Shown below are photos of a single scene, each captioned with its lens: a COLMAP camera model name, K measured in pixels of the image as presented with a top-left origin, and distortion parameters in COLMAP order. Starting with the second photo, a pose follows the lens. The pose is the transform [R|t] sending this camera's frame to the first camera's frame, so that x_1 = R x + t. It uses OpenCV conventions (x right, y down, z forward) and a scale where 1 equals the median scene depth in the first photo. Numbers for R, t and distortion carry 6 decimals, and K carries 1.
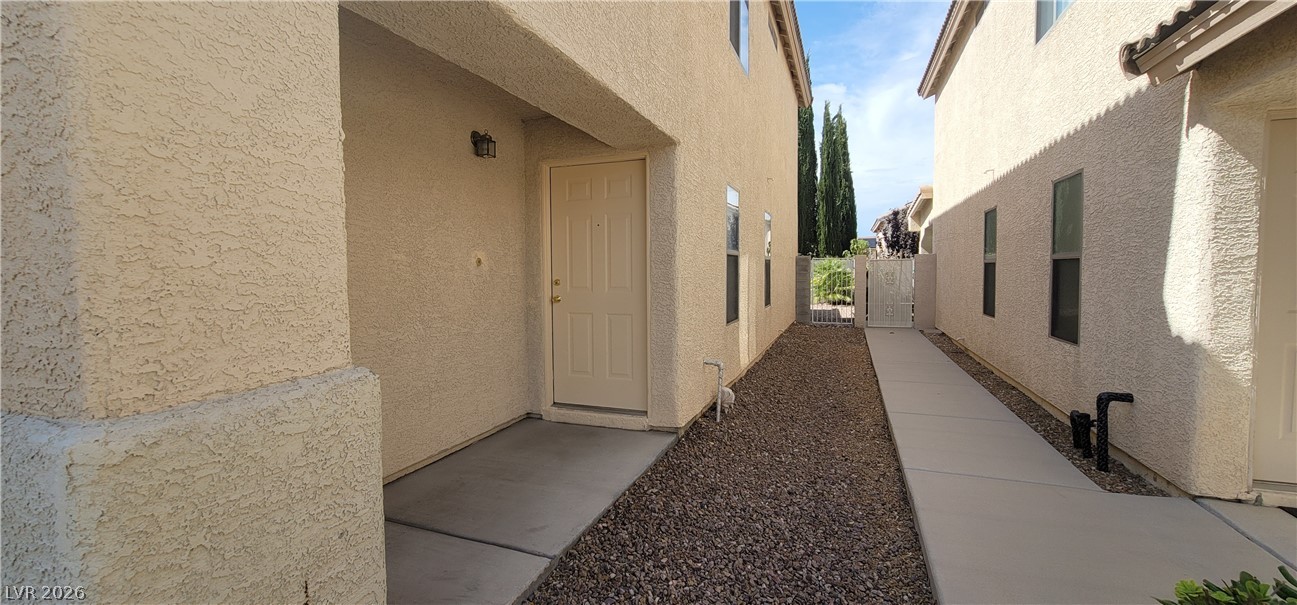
lens RADIAL K [[529.6, 0, 651.9], [0, 529.6, 296.7], [0, 0, 1]] dist [-0.009114, 0.004907]
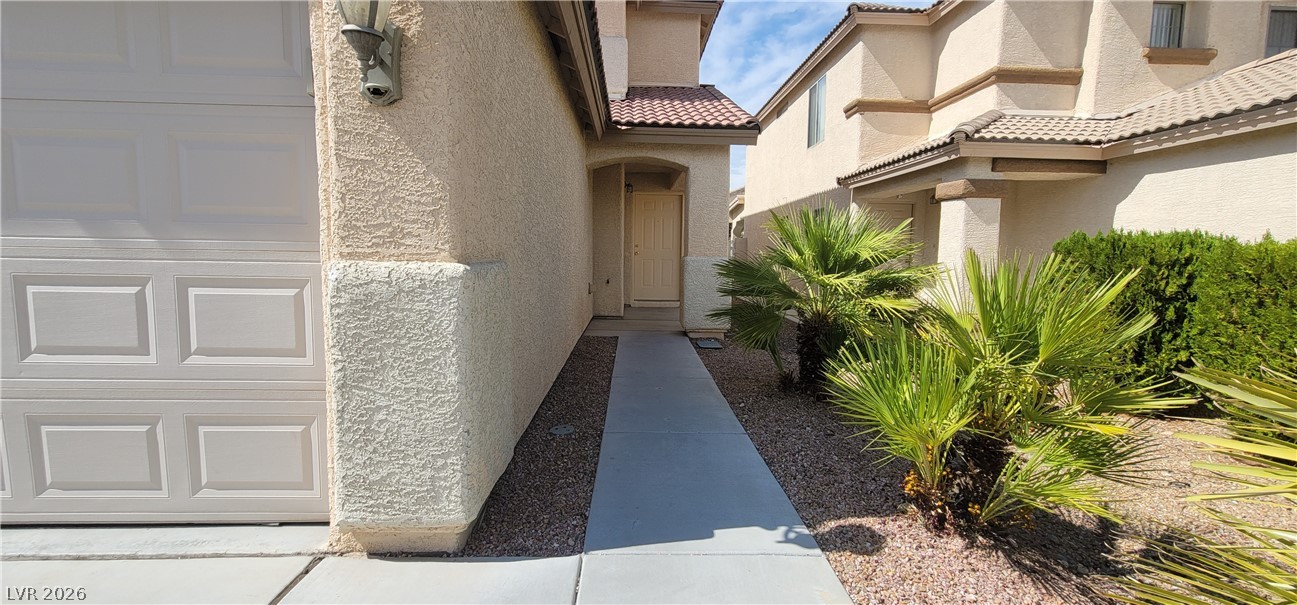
lens RADIAL K [[529.6, 0, 651.9], [0, 529.6, 296.7], [0, 0, 1]] dist [-0.009114, 0.004907]
pose [[0.923342, -0.017117, 0.383596, -0.370309], [0.002880, 0.999287, 0.037659, 0.039626], [-0.383967, -0.033667, 0.922733, -0.416067]]
